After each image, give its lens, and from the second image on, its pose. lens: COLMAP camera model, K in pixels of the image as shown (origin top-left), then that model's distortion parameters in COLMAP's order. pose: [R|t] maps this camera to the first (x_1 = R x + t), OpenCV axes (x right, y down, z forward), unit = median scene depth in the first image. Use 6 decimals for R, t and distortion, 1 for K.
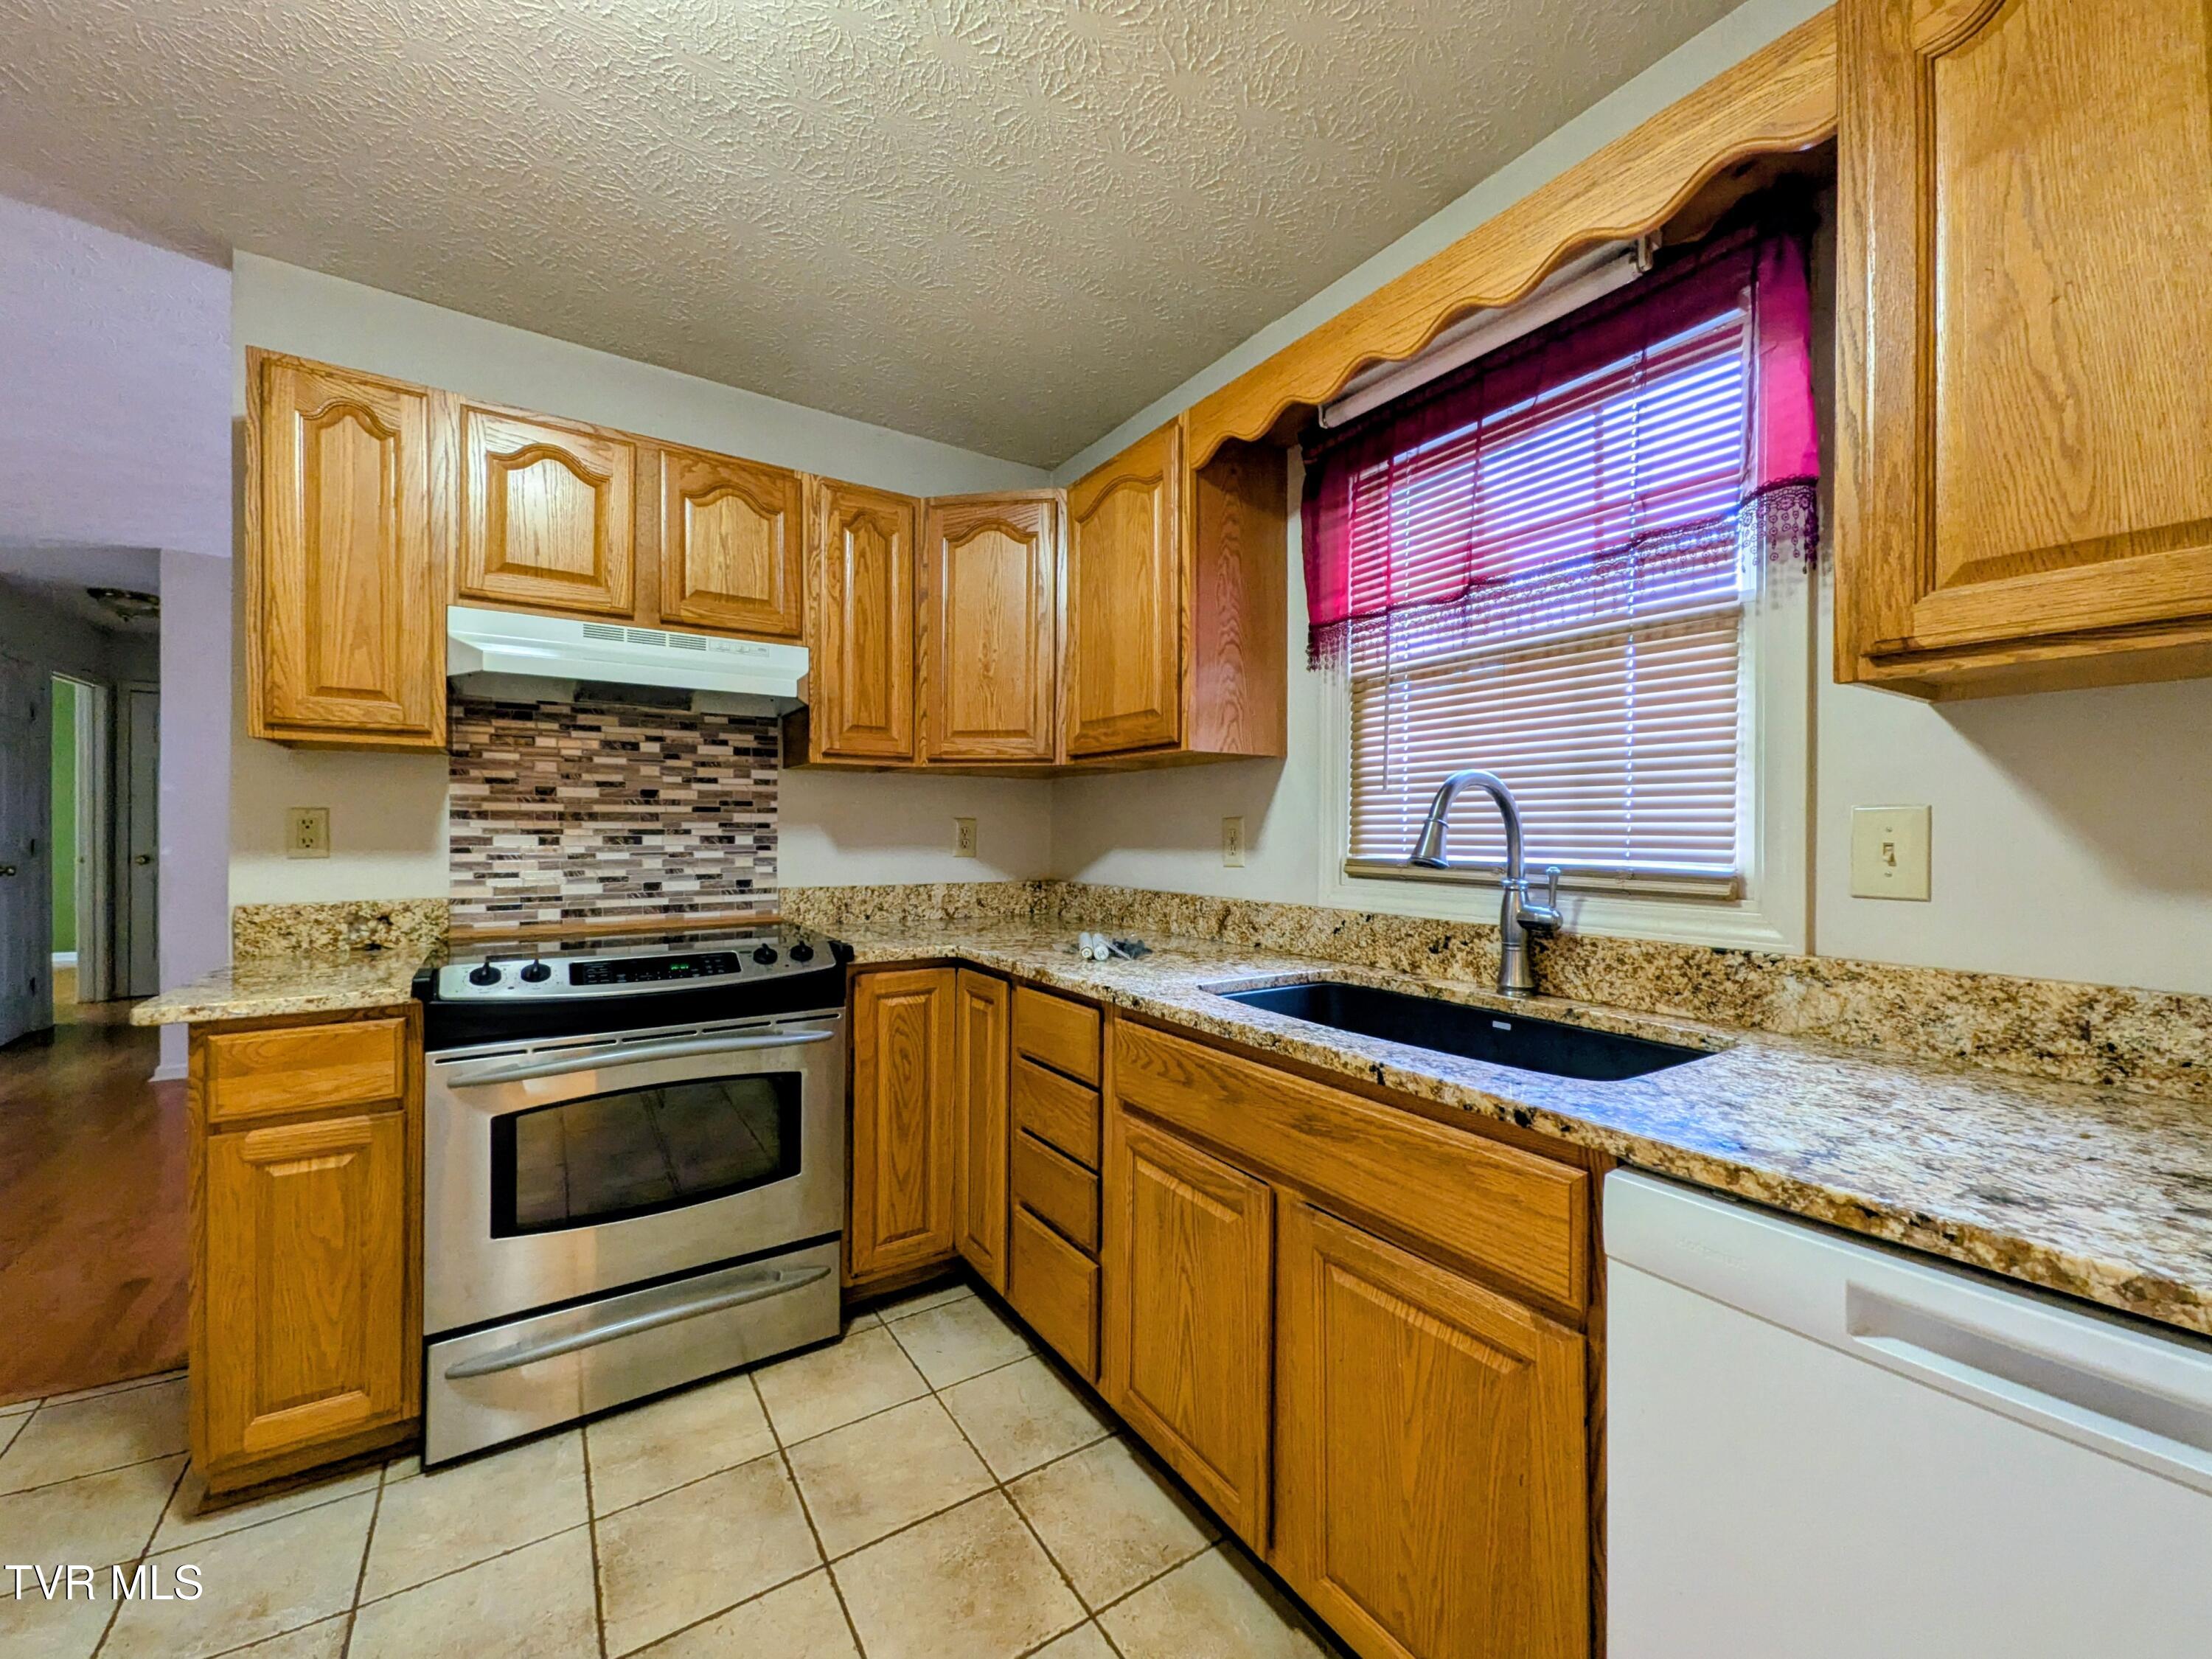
lens RADIAL K [[866.0, 0, 1108.2], [0, 866.0, 833.1], [0, 0, 1]] dist [0.003026, 0.000417]
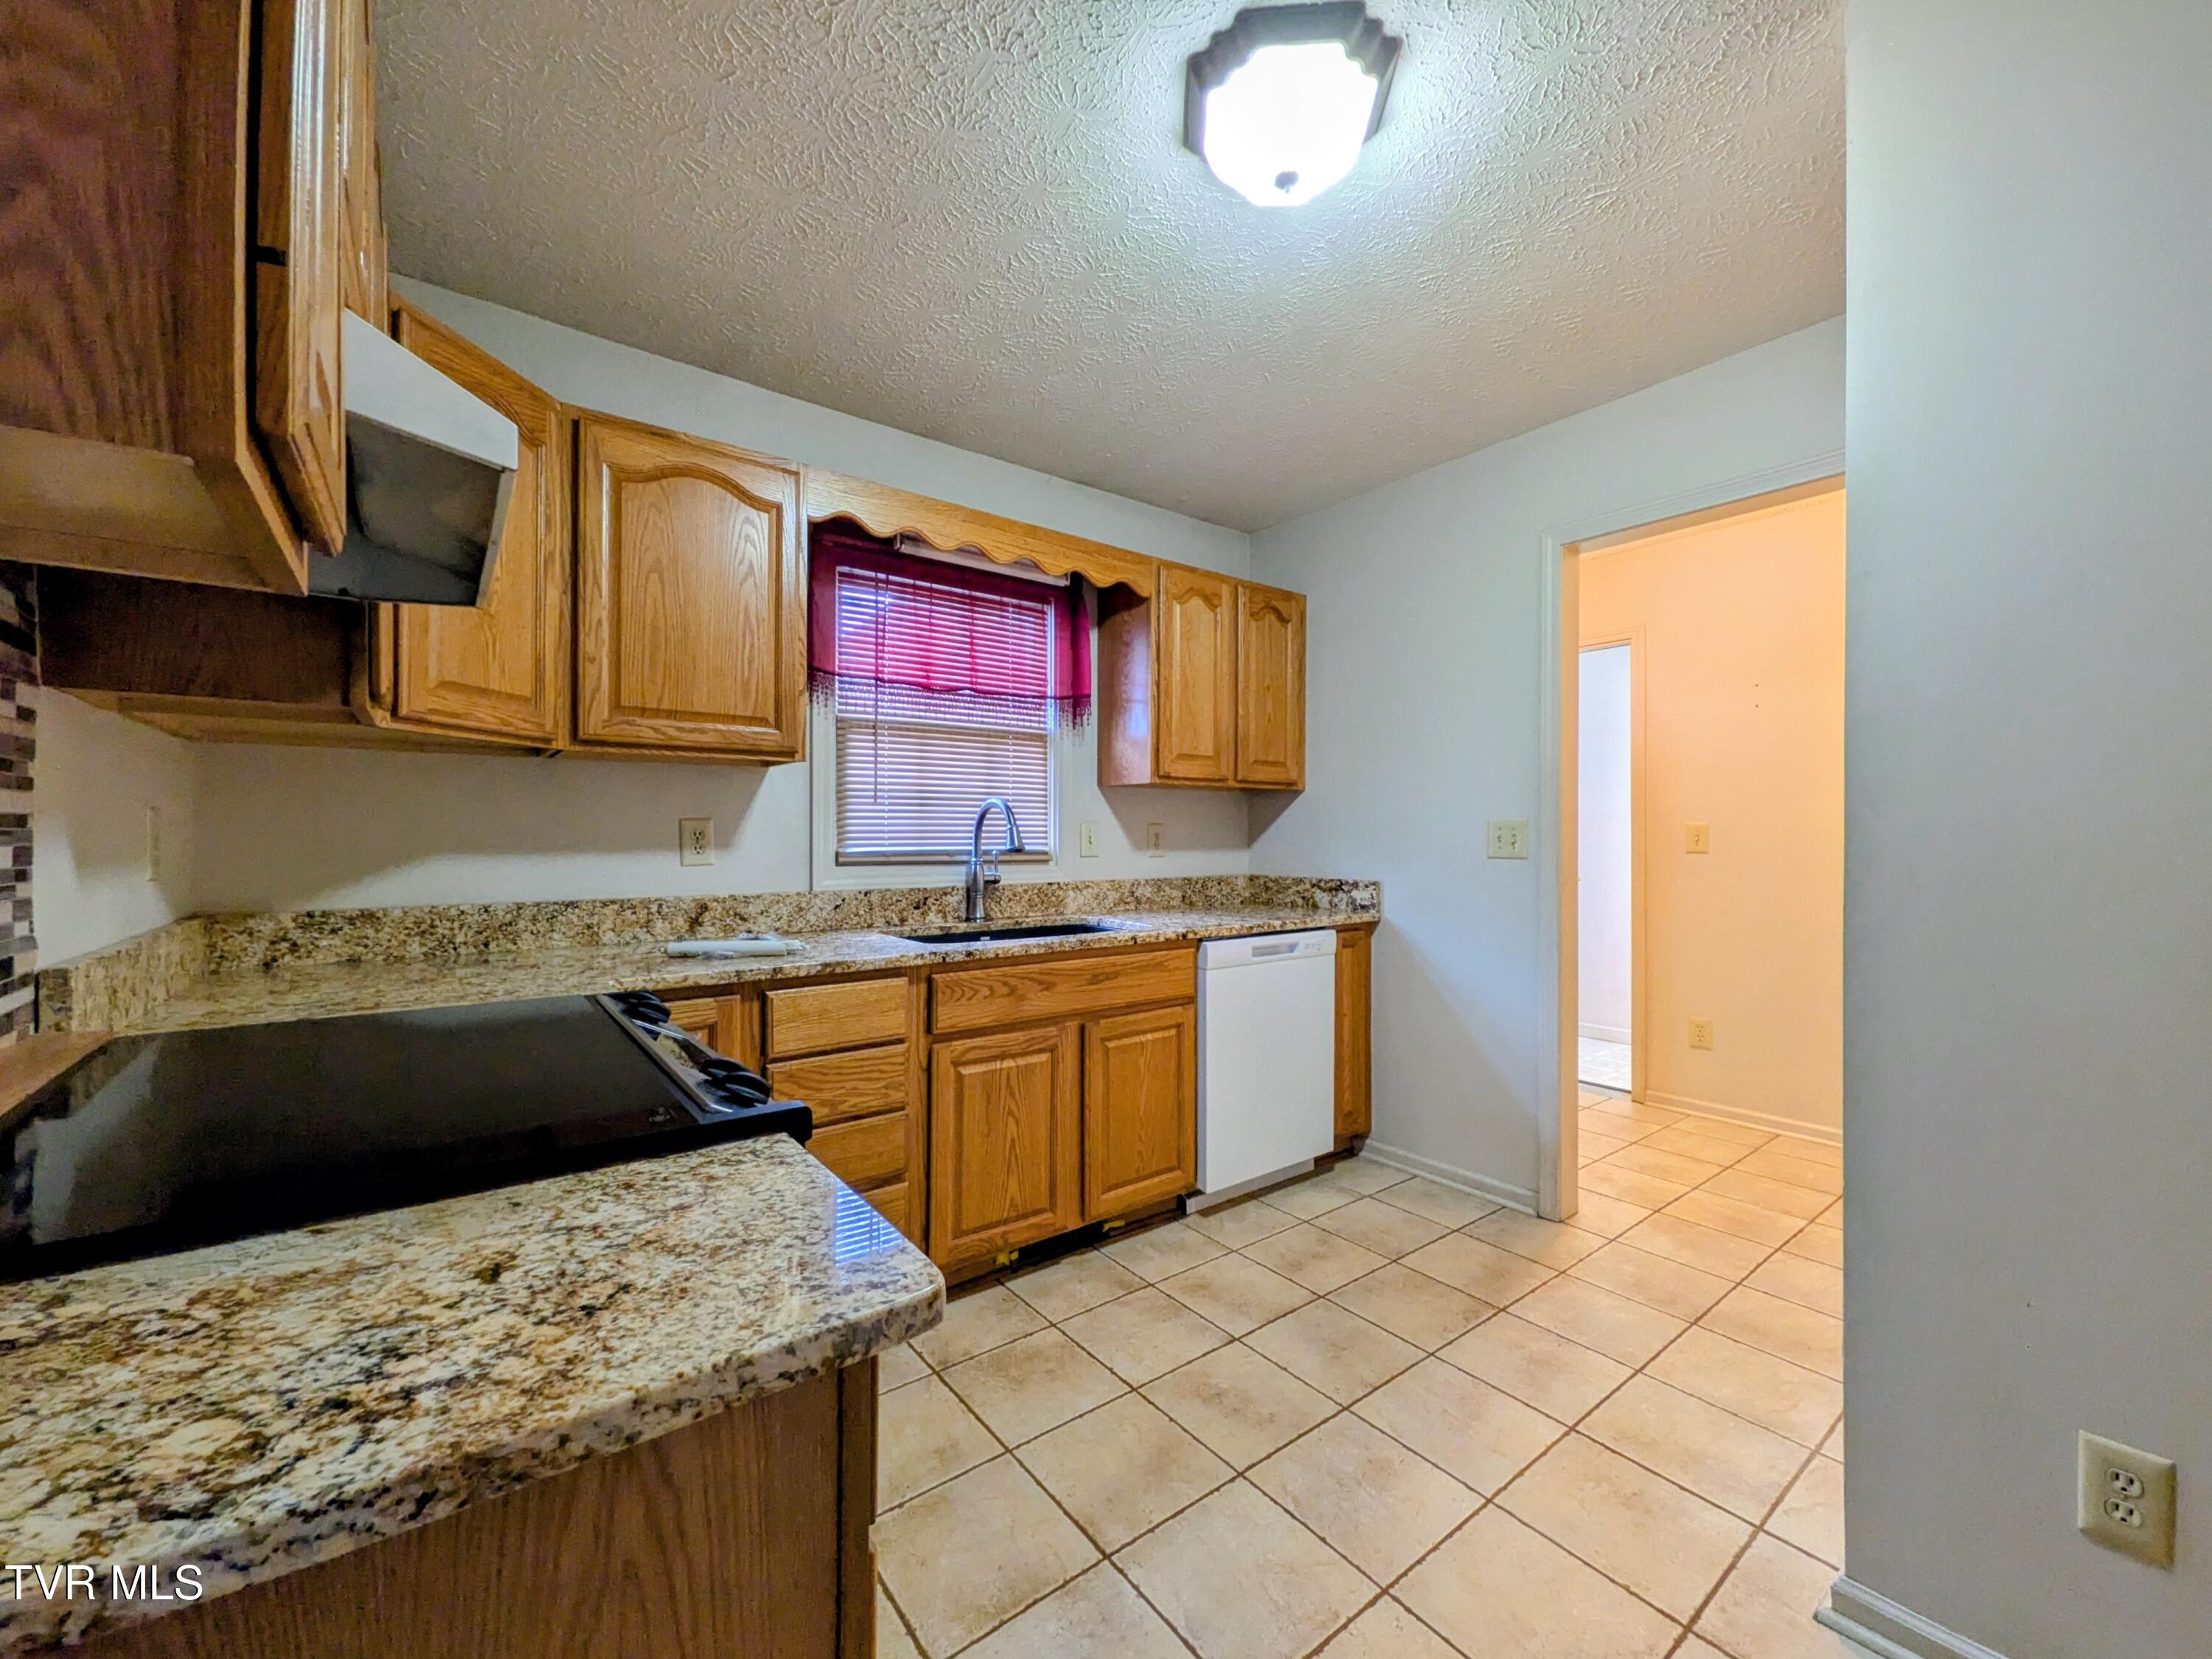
lens RADIAL K [[866.0, 0, 1108.2], [0, 866.0, 833.1], [0, 0, 1]] dist [0.003026, 0.000417]
pose [[-0.066870, -0.007012, 0.997737, -1.230846], [-0.003080, 0.999972, 0.006822, -0.011672], [-0.997757, -0.002617, -0.066889, 0.769503]]
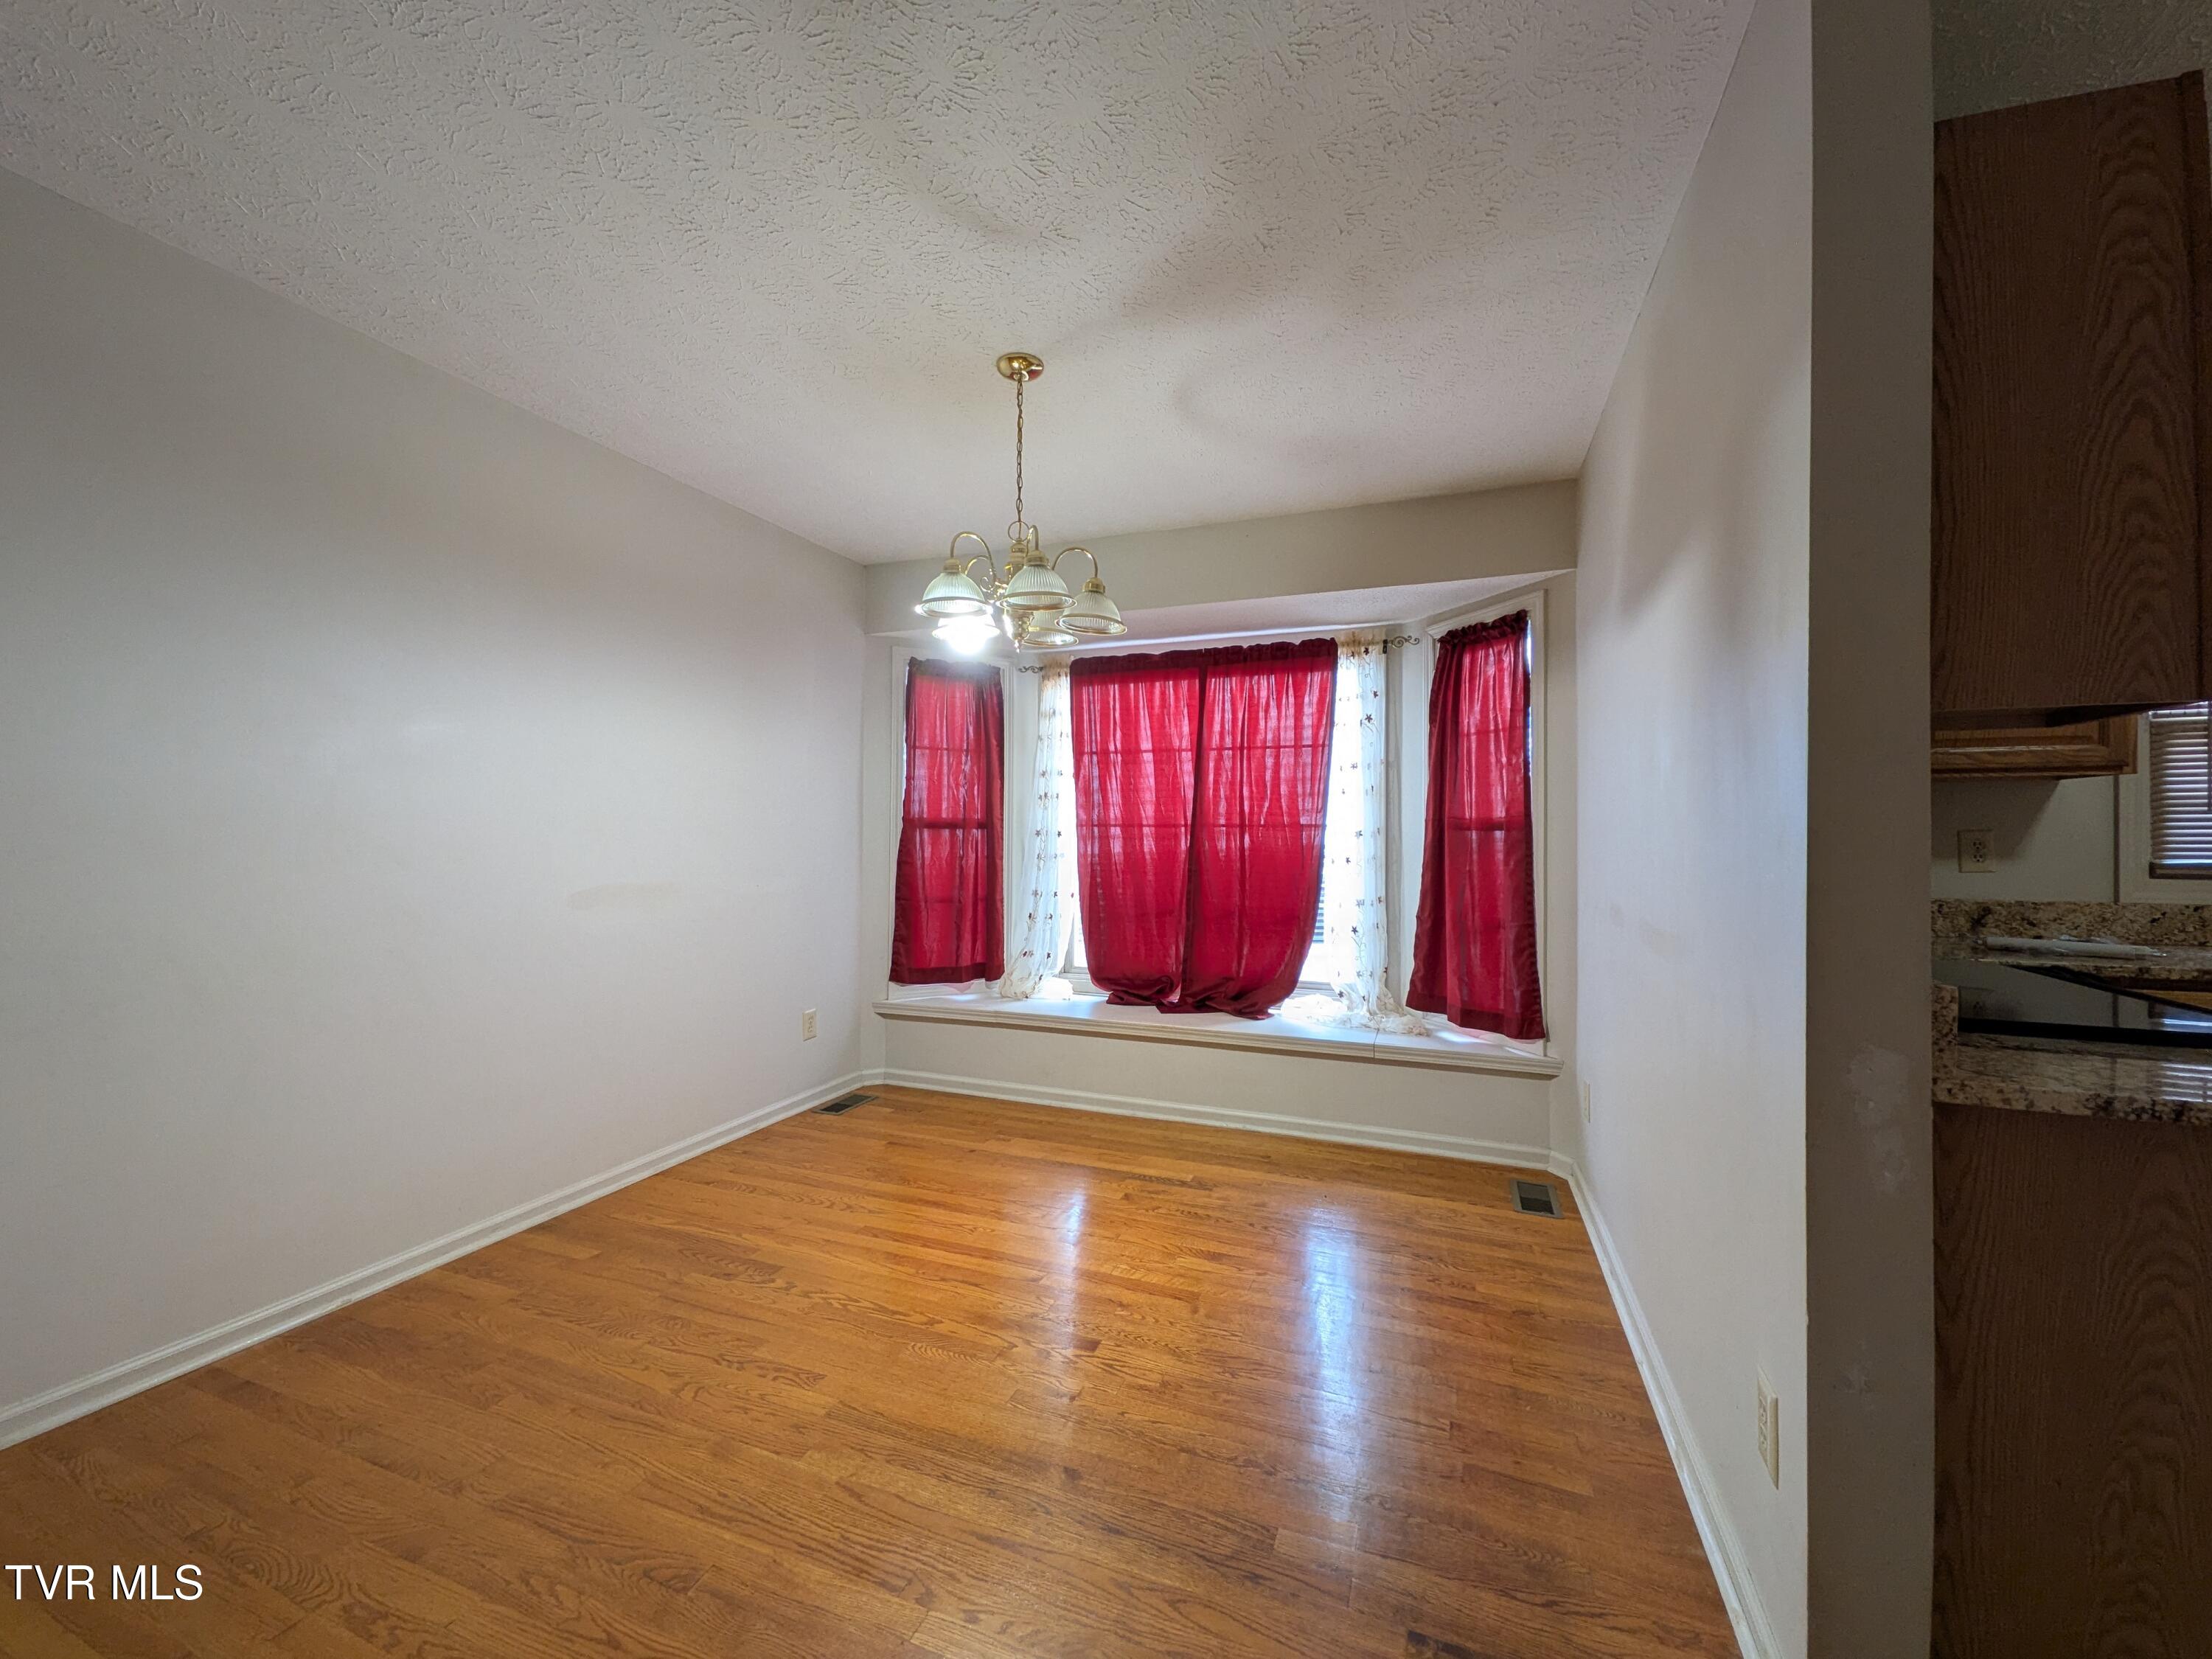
lens RADIAL K [[866.0, 0, 1108.2], [0, 866.0, 833.1], [0, 0, 1]] dist [0.003026, 0.000417]
pose [[0.818986, -0.001217, 0.573812, -1.967932], [0.002968, 0.999993, -0.002115, -0.019931], [-0.573806, 0.003435, 0.818984, 0.950056]]
